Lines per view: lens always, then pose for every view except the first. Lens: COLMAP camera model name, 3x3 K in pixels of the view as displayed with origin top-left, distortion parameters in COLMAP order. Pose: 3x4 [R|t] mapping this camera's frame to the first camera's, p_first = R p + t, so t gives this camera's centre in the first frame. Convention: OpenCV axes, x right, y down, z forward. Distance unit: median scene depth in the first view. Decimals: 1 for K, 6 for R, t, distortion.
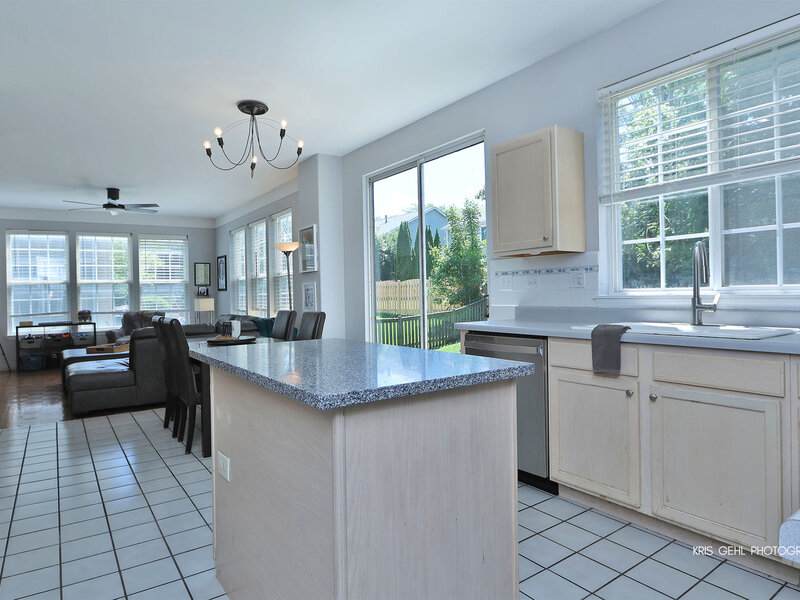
lens RADIAL K [[517.9, 0, 399.0], [0, 517.9, 296.1], [0, 0, 1]] dist [0.002100, 0.004278]
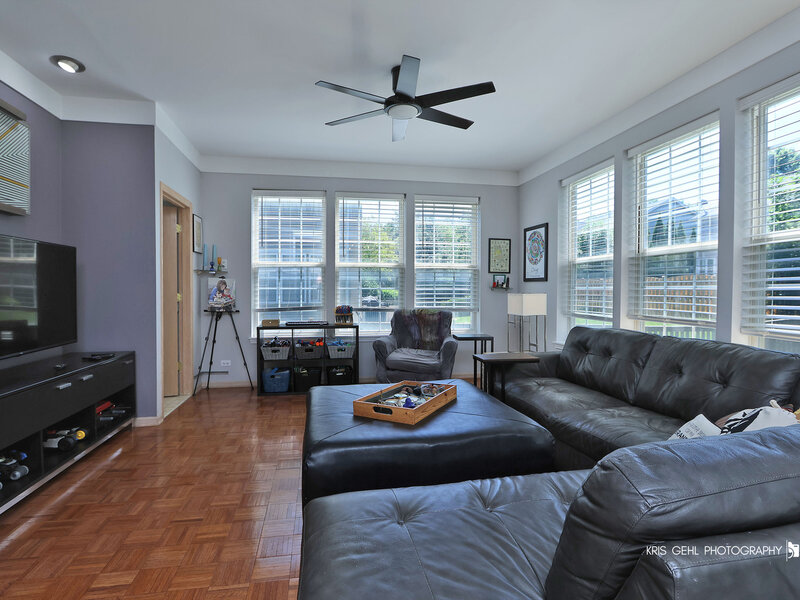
lens RADIAL K [[418.6, 0, 395.7], [0, 418.6, 300.7], [0, 0, 1]] dist [-0.000042, 0.000261]
pose [[0.918917, 0.035432, -0.392856, -0.331773], [-0.026199, 0.999241, 0.028840, 0.003235], [0.393579, -0.016209, 0.919148, 0.527501]]
